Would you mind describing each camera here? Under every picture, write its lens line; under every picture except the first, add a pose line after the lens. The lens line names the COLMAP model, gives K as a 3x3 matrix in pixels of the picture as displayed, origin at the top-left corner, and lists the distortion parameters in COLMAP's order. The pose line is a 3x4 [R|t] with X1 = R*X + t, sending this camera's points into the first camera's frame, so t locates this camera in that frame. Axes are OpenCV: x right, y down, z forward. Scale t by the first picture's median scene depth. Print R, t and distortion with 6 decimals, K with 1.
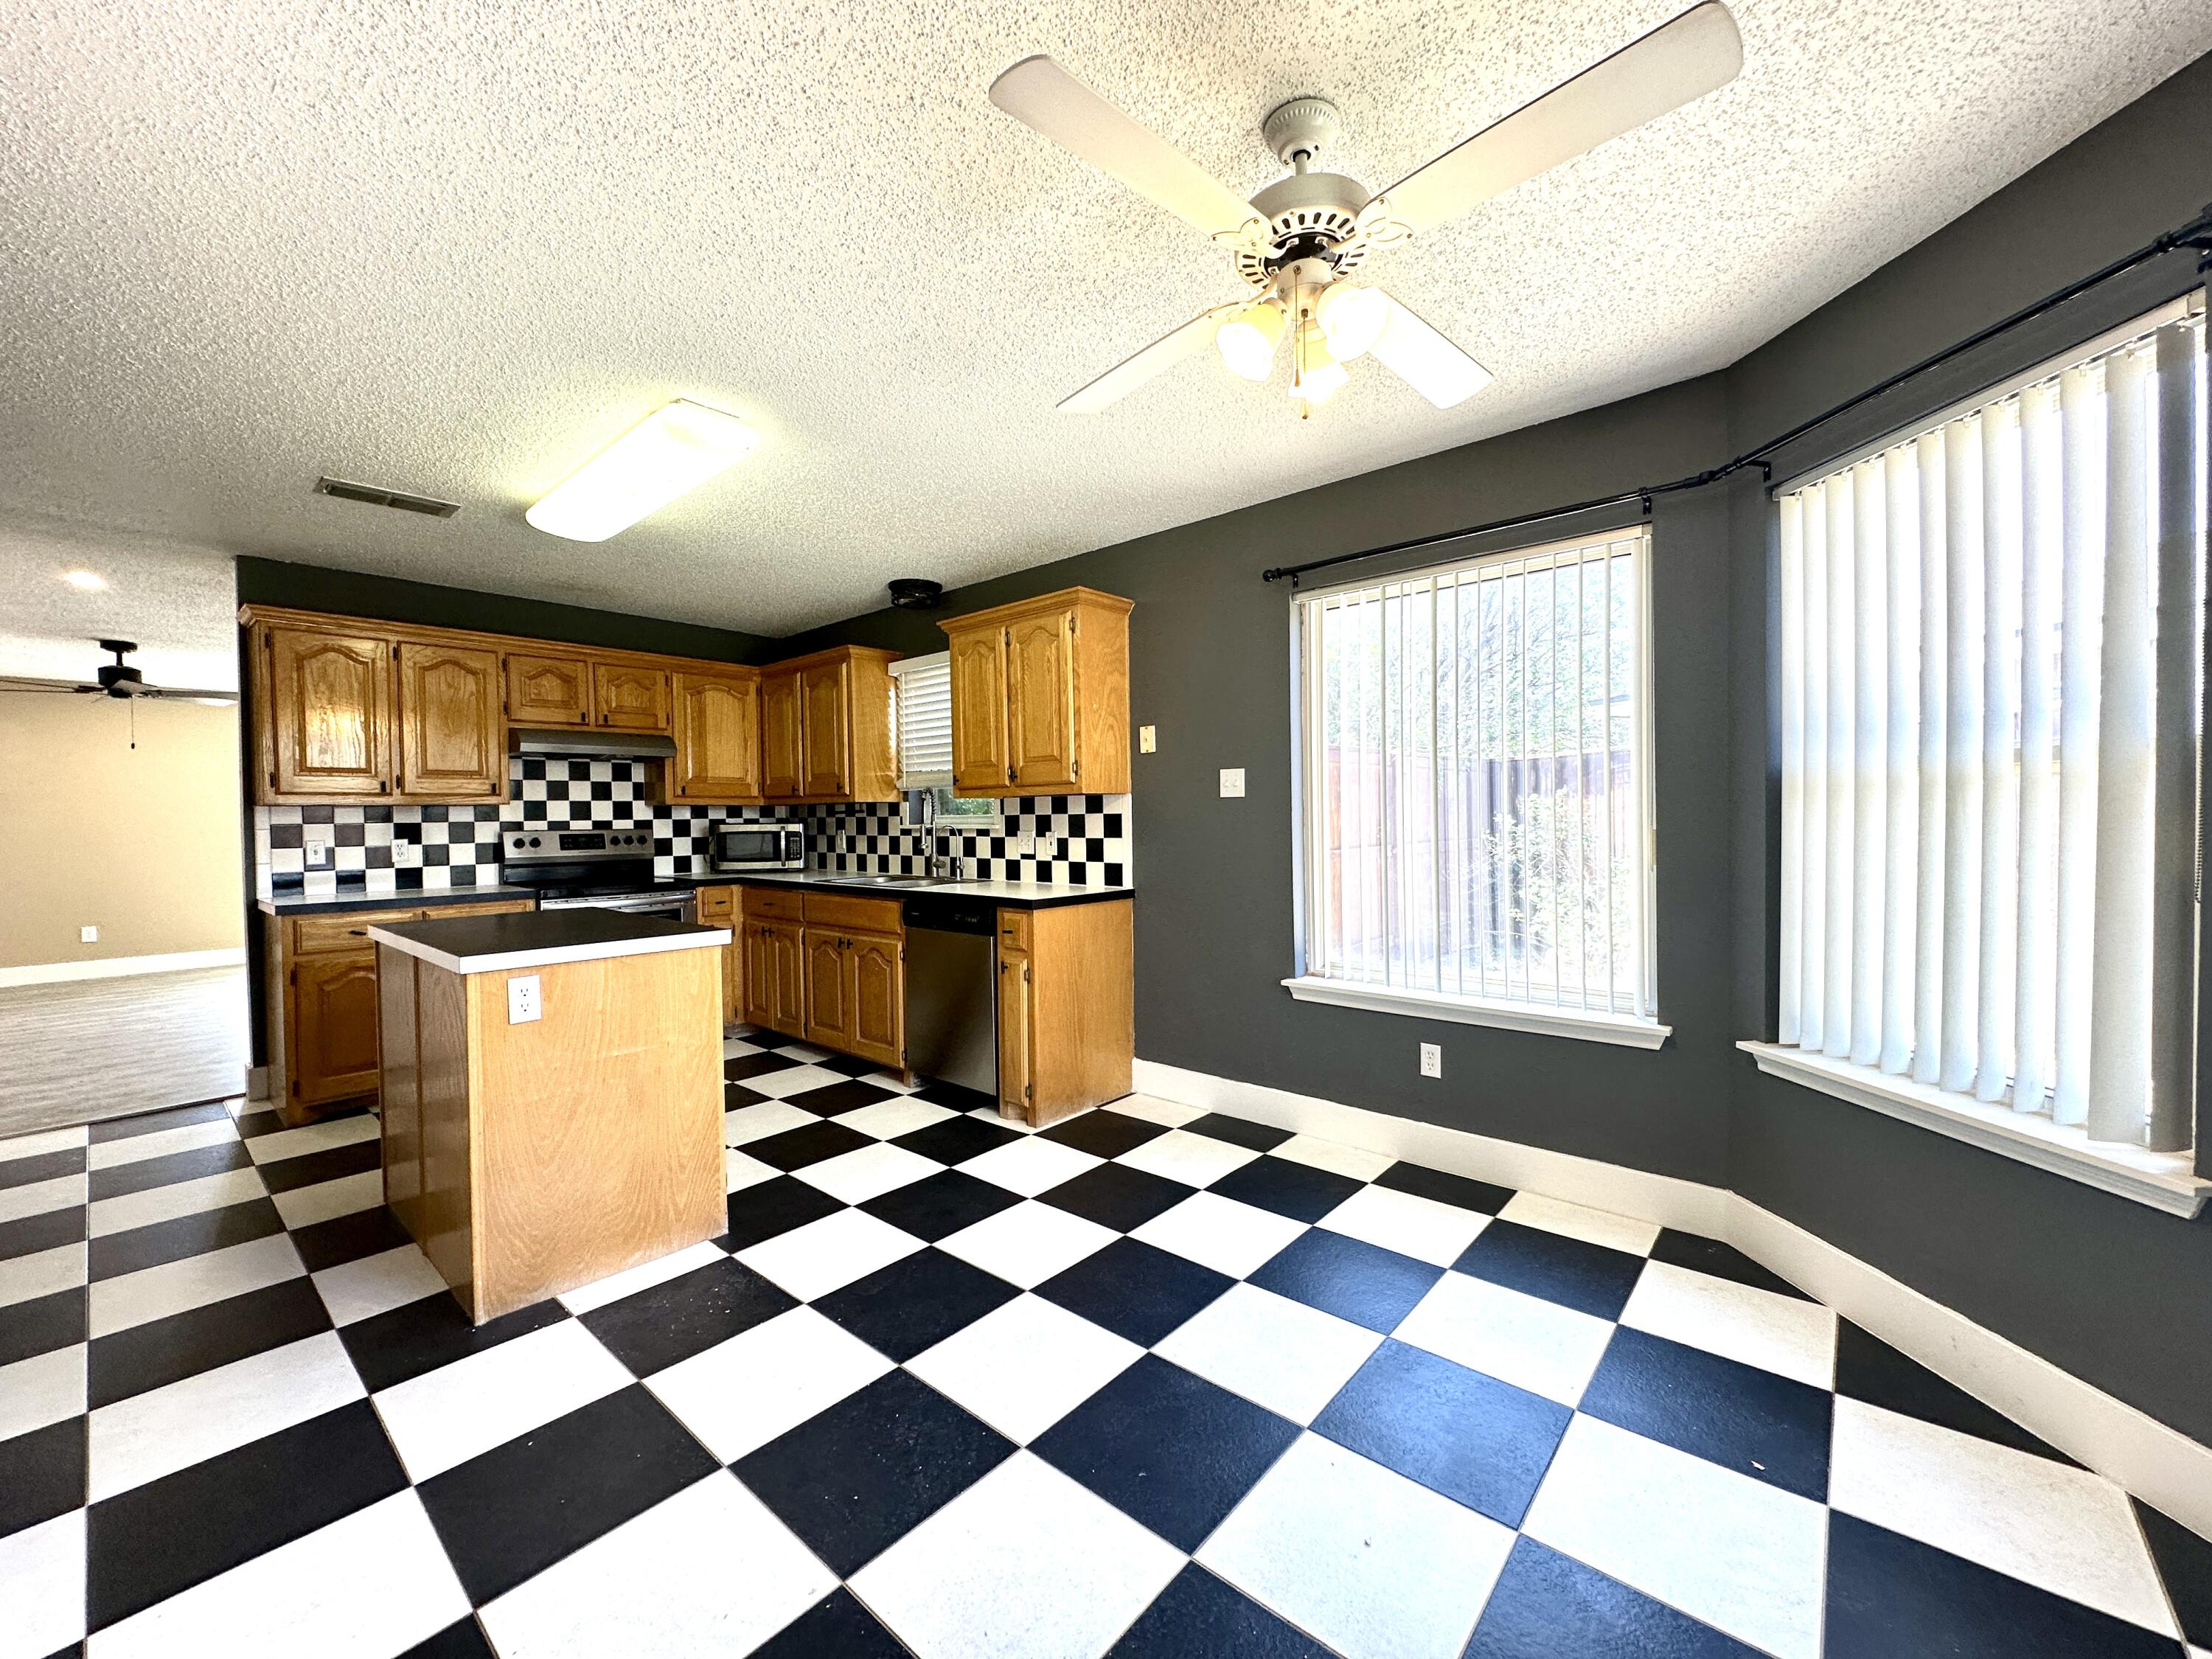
lens RADIAL K [[879.1, 0, 1103.7], [0, 879.1, 829.8], [0, 0, 1]] dist [-0.001214, 0.000162]
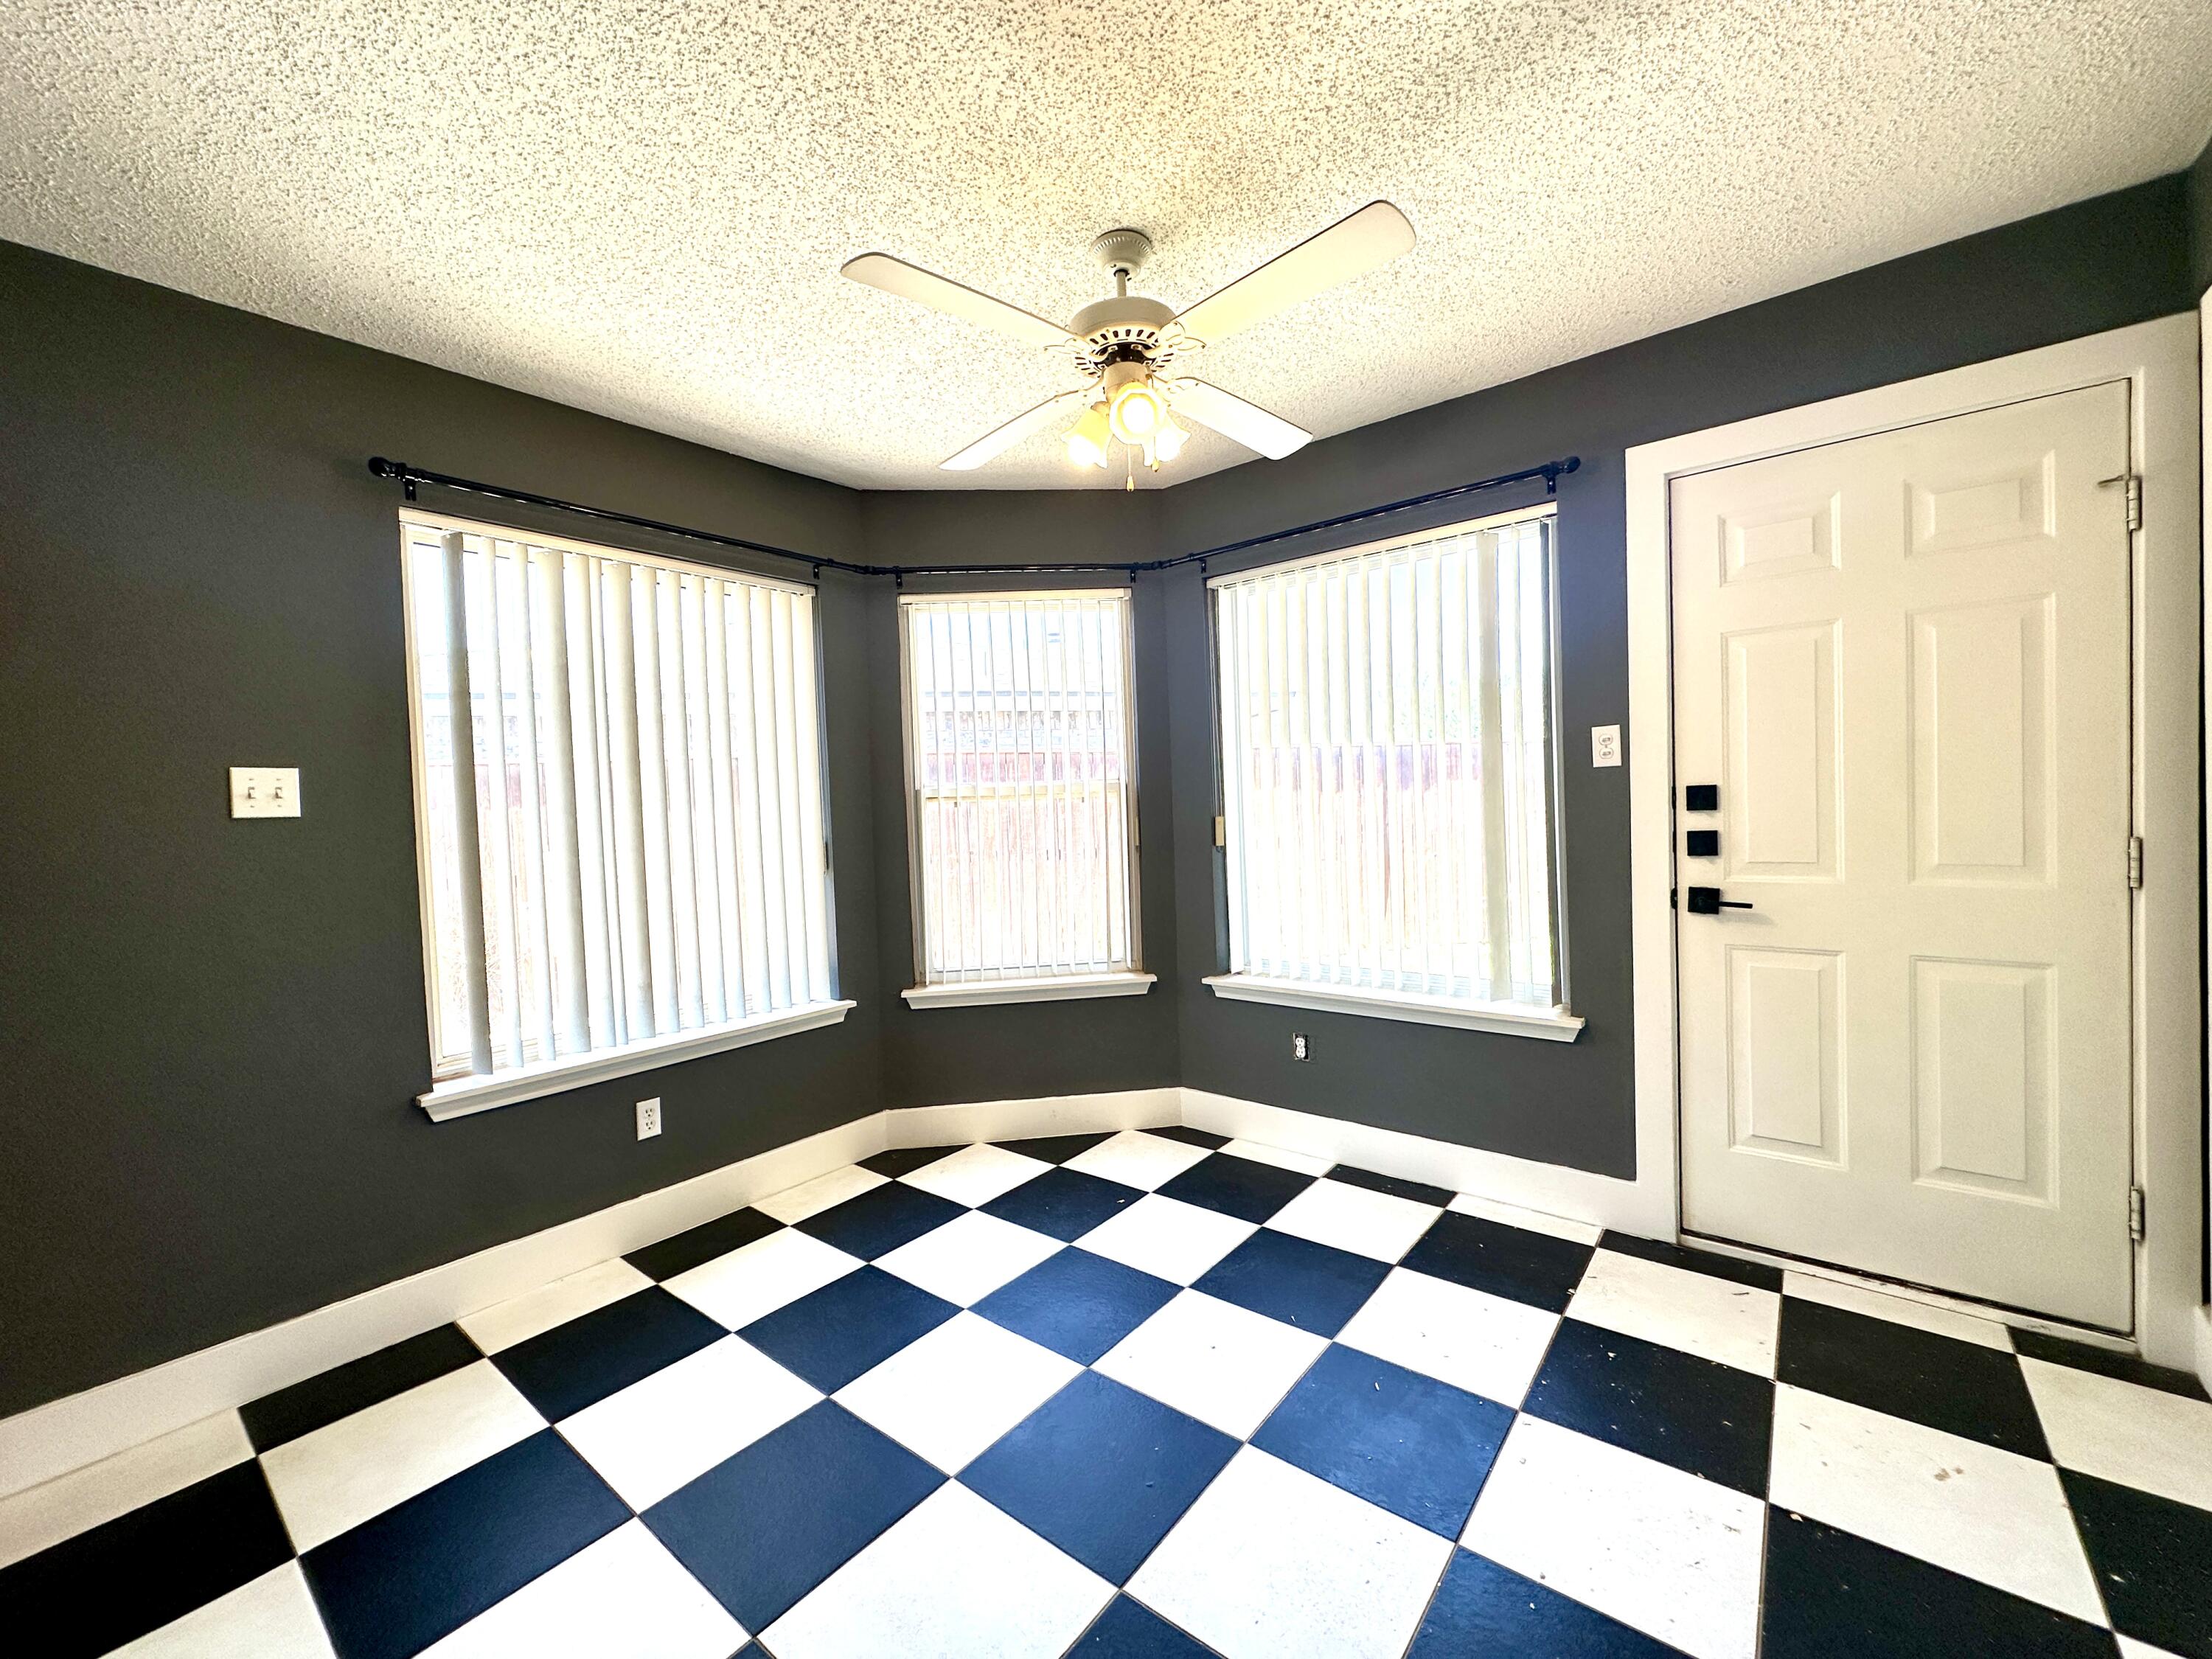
lens RADIAL K [[879.1, 0, 1103.7], [0, 879.1, 829.8], [0, 0, 1]] dist [-0.001214, 0.000162]
pose [[-0.038127, -0.011362, 0.999208, -0.595334], [0.051052, 0.998607, 0.013304, -0.013281], [-0.997968, 0.051519, -0.037494, 0.665324]]
